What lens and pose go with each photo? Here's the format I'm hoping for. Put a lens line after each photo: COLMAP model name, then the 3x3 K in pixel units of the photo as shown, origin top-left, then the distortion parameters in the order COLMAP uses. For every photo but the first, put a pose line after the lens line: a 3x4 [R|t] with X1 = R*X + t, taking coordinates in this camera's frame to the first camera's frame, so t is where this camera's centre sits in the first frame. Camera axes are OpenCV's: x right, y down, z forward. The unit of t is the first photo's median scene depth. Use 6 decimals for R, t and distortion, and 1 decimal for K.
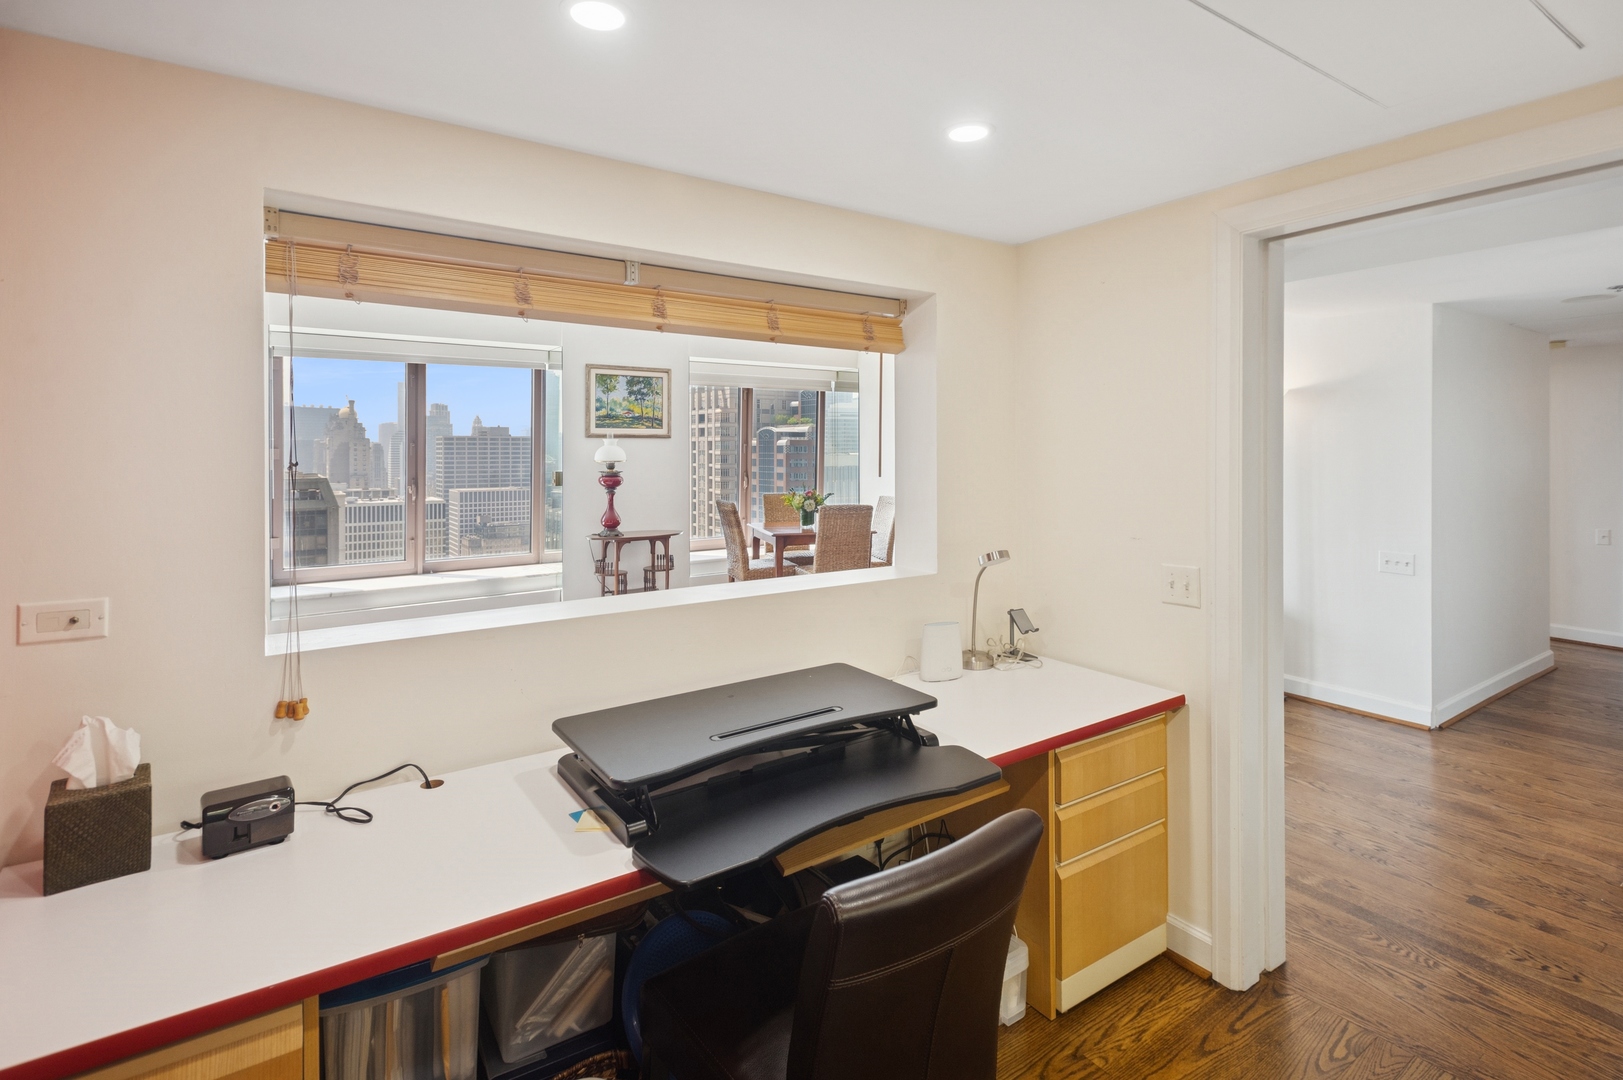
lens RADIAL K [[773.6, 0, 811.7], [0, 773.6, 466.7], [0, 0, 1]] dist [0.018073, -0.000326]
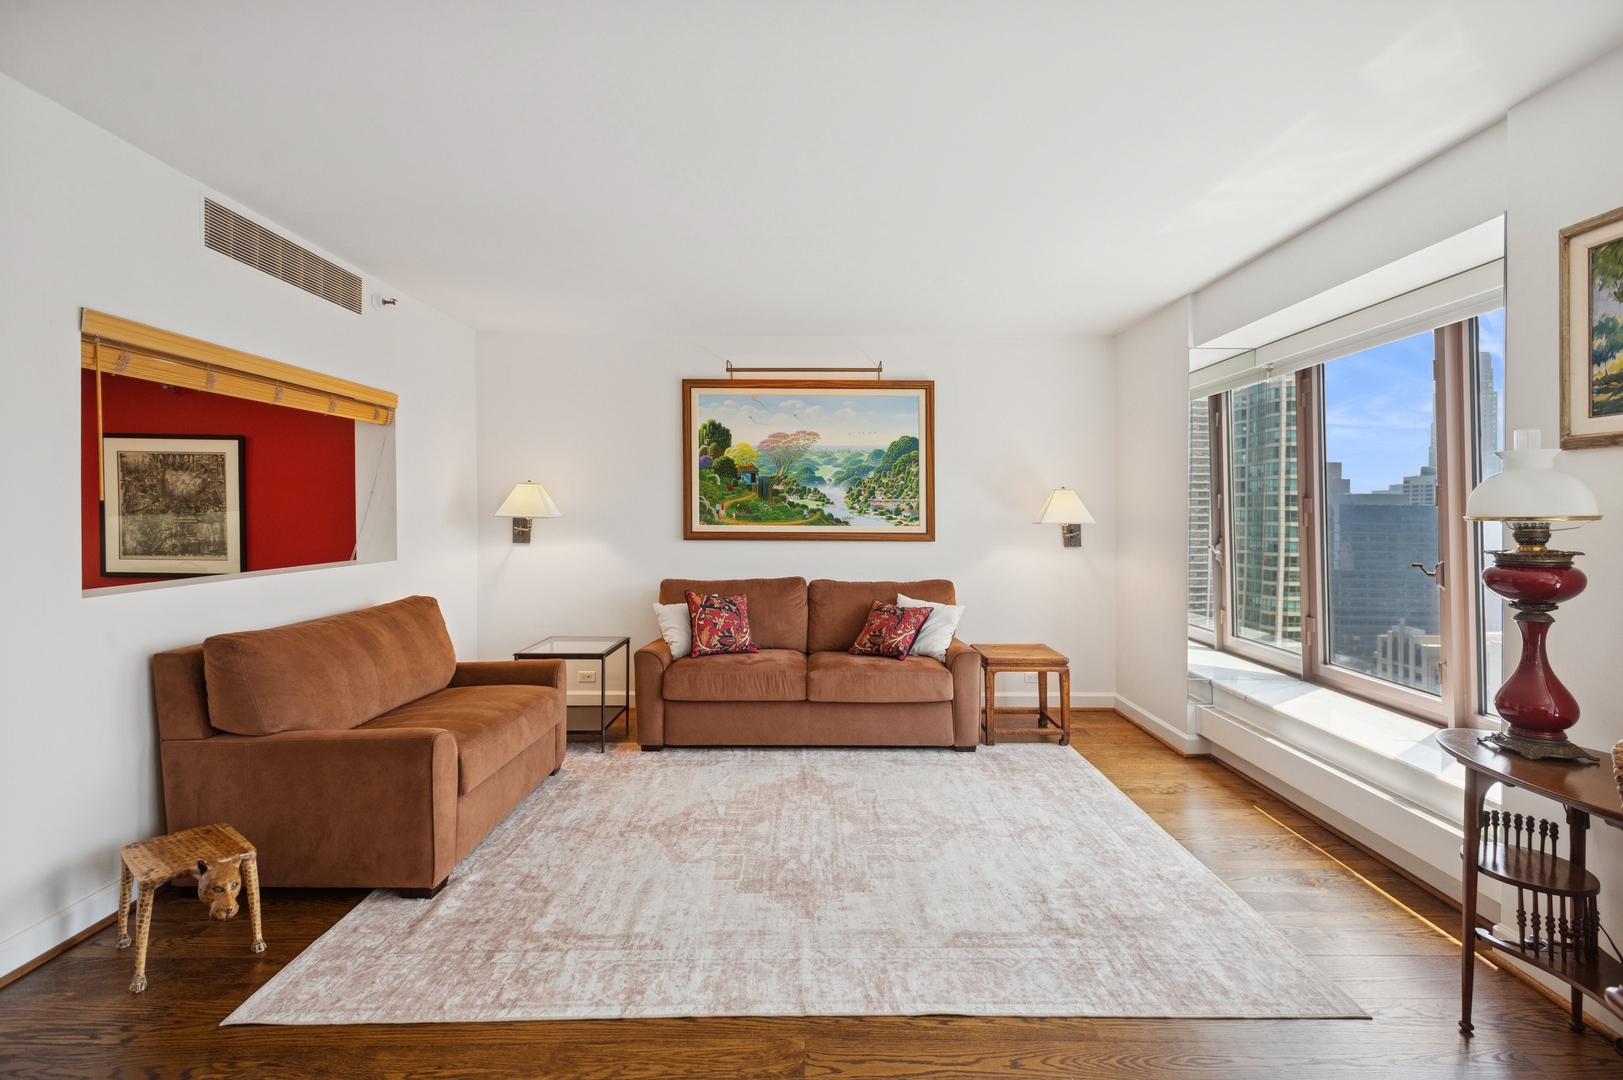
lens RADIAL K [[768.5, 0, 818.5], [0, 768.5, 517.1], [0, 0, 1]] dist [0.010827, -0.000867]
pose [[-0.549263, -0.000833, -0.835649, 0.162477], [-0.031640, 0.999303, 0.019801, -0.004557], [0.835050, 0.037316, -0.548907, 0.887566]]
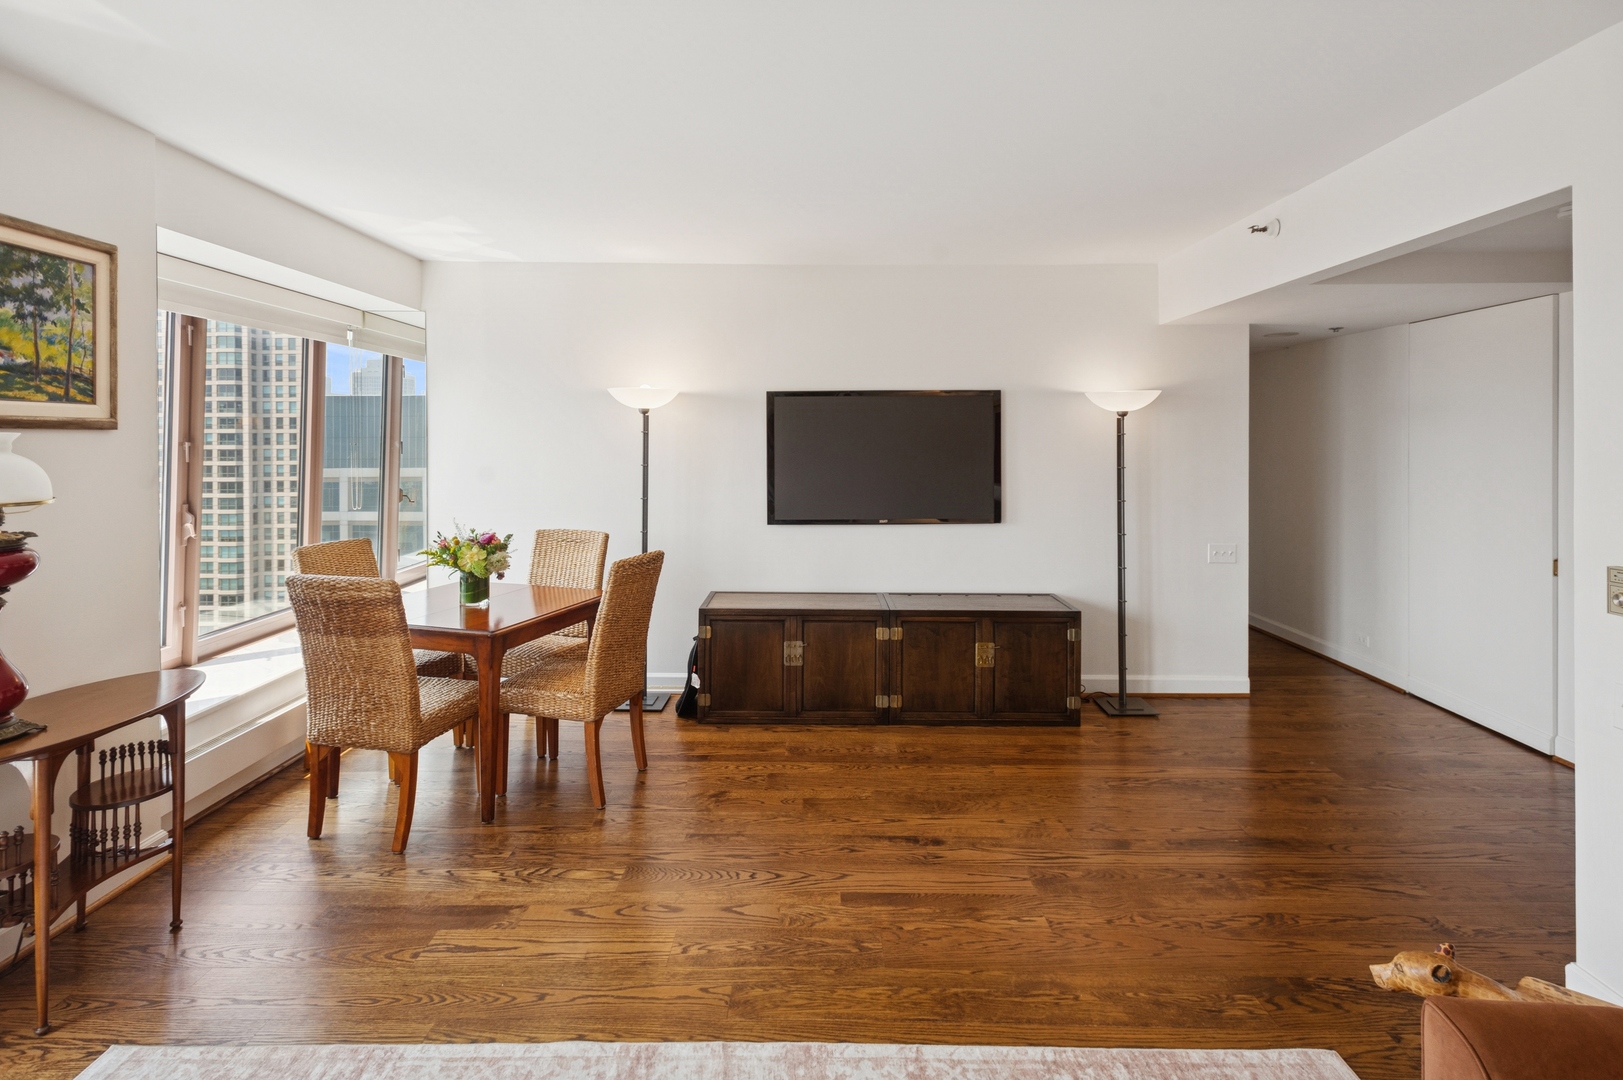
lens RADIAL K [[790.1, 0, 796.8], [0, 790.1, 448.1], [0, 0, 1]] dist [0.019744, -0.006226]
pose [[0.570710, -0.009497, 0.821097, -0.322717], [0.017717, 0.999843, -0.000750, -0.022339], [-0.820960, 0.014976, 0.570789, 0.522898]]
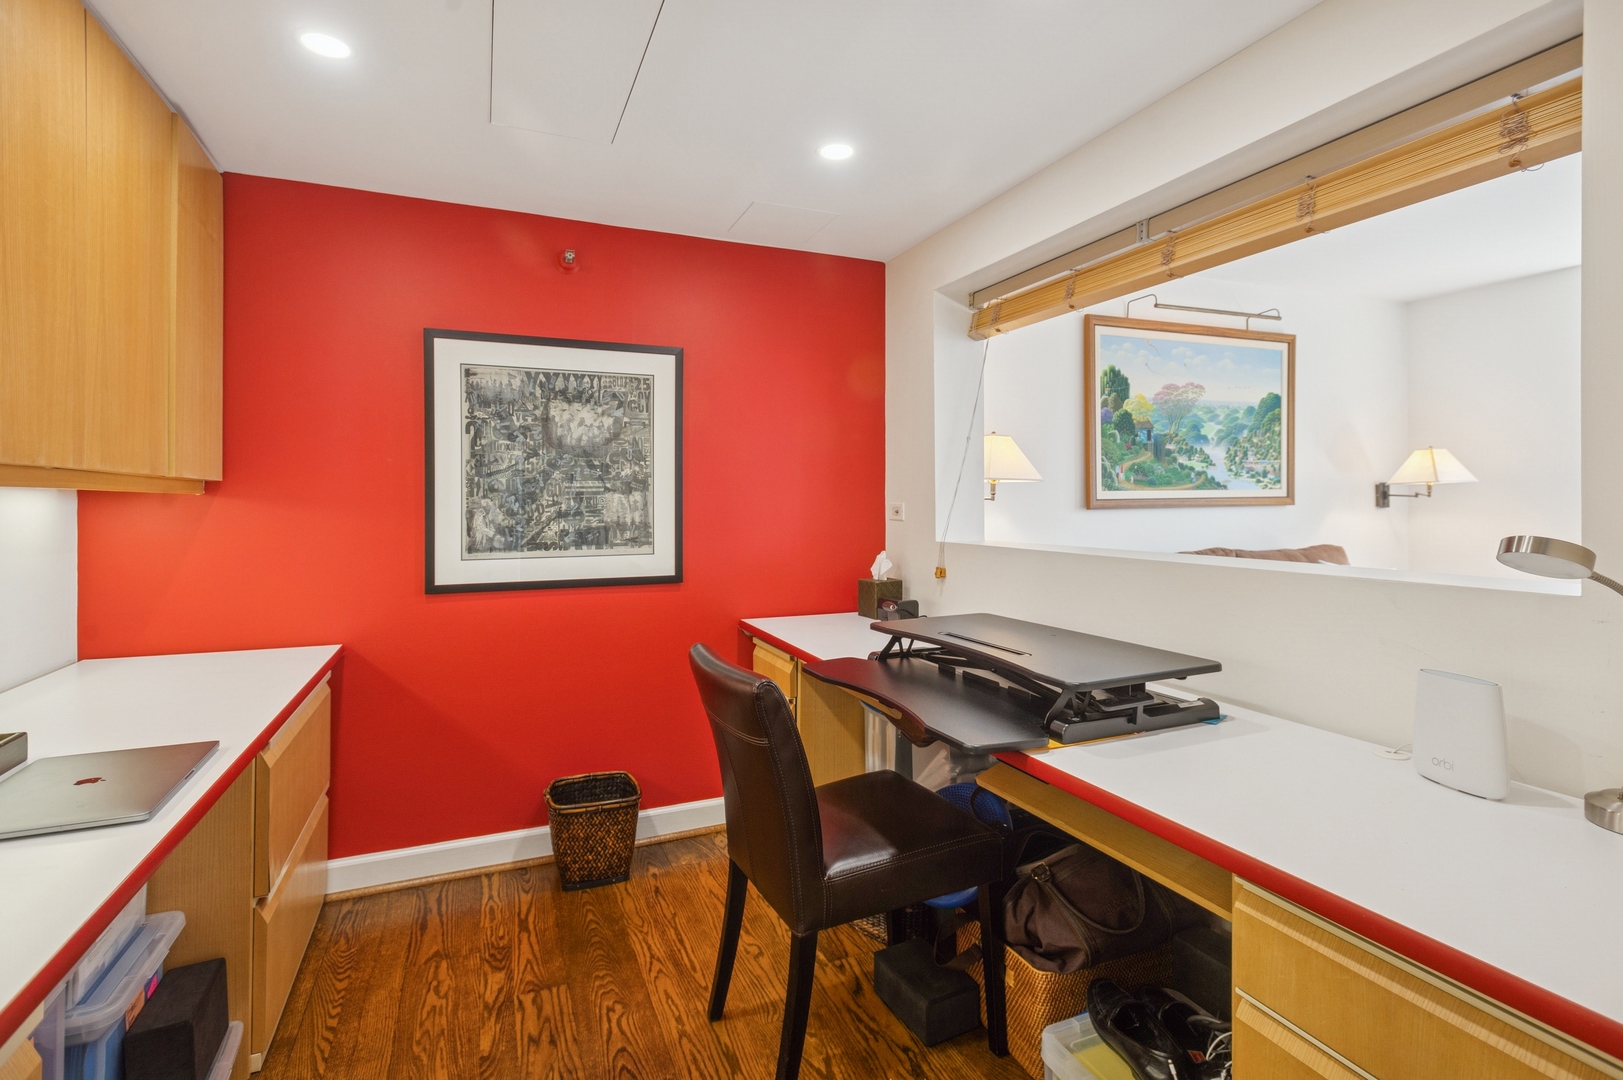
lens RADIAL K [[768.5, 0, 818.5], [0, 768.5, 517.1], [0, 0, 1]] dist [0.010827, -0.000867]
pose [[-0.195006, 0.021045, -0.980576, 0.263728], [-0.014708, 0.999595, 0.024378, 0.032613], [0.980692, 0.019177, -0.194618, 0.245873]]
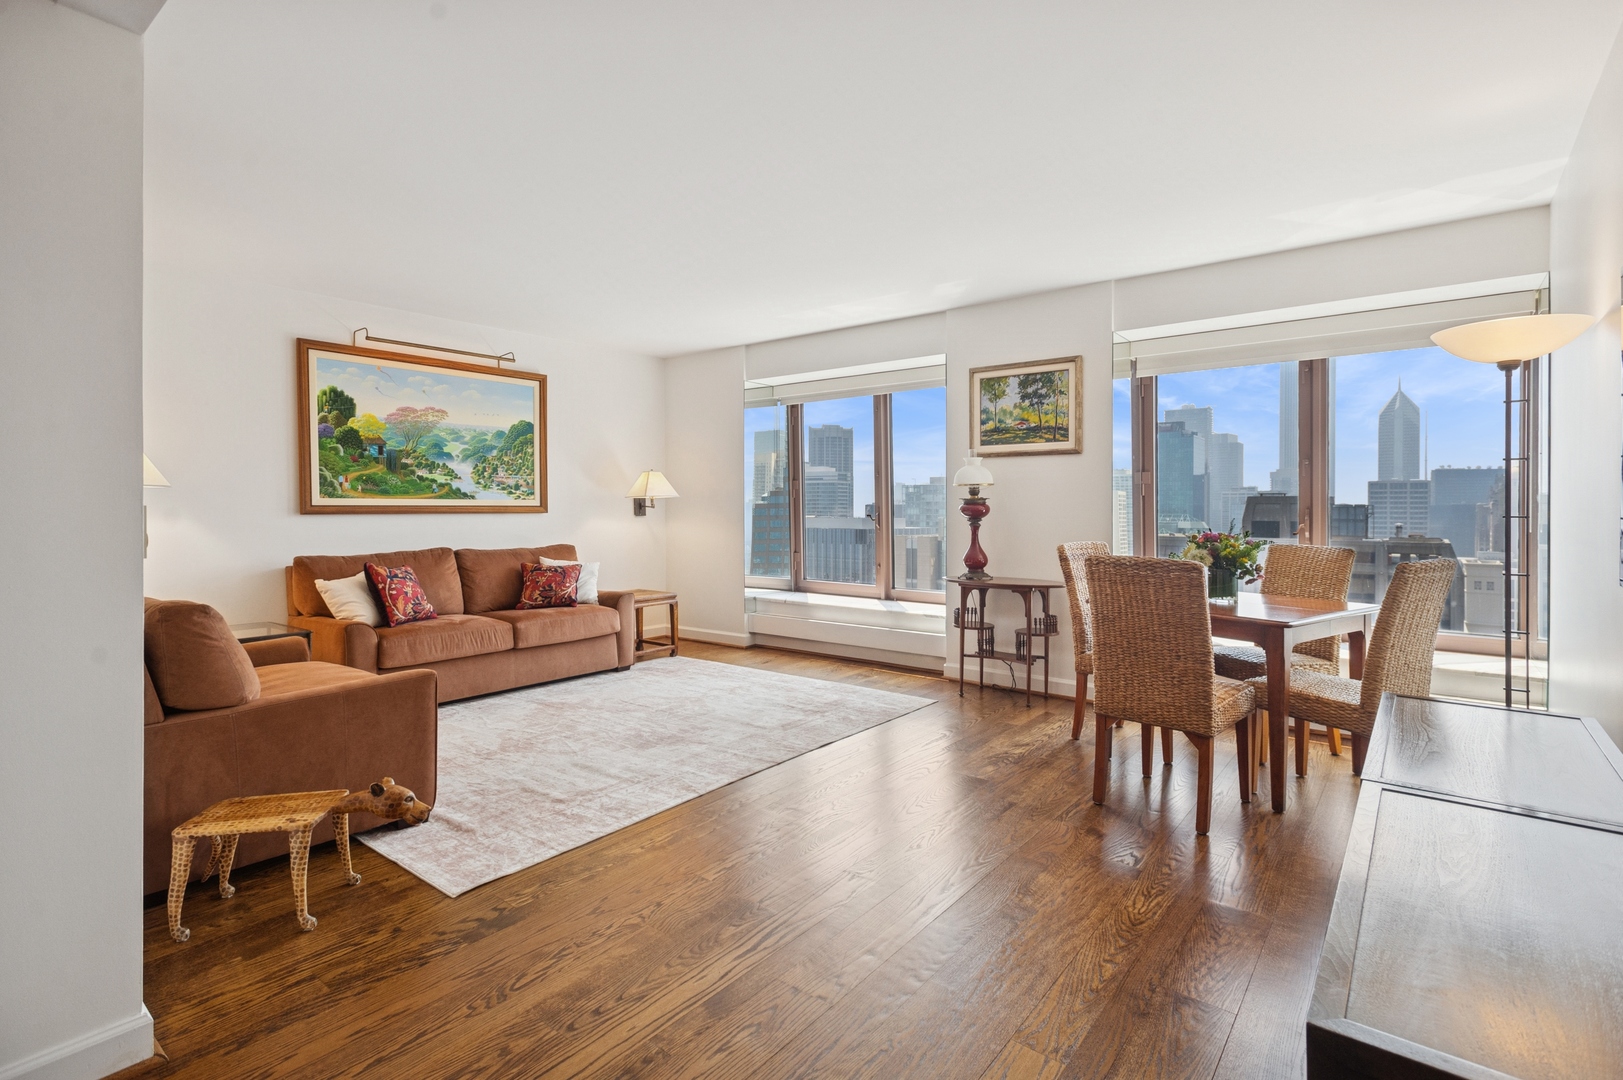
lens RADIAL K [[780.6, 0, 832.6], [0, 780.6, 515.6], [0, 0, 1]] dist [0.017415, -0.000212]
pose [[0.321202, 0.007488, -0.946981, 0.436502], [-0.026156, 0.999657, -0.000967, 0.027497], [0.946650, 0.025080, 0.321287, 0.576393]]
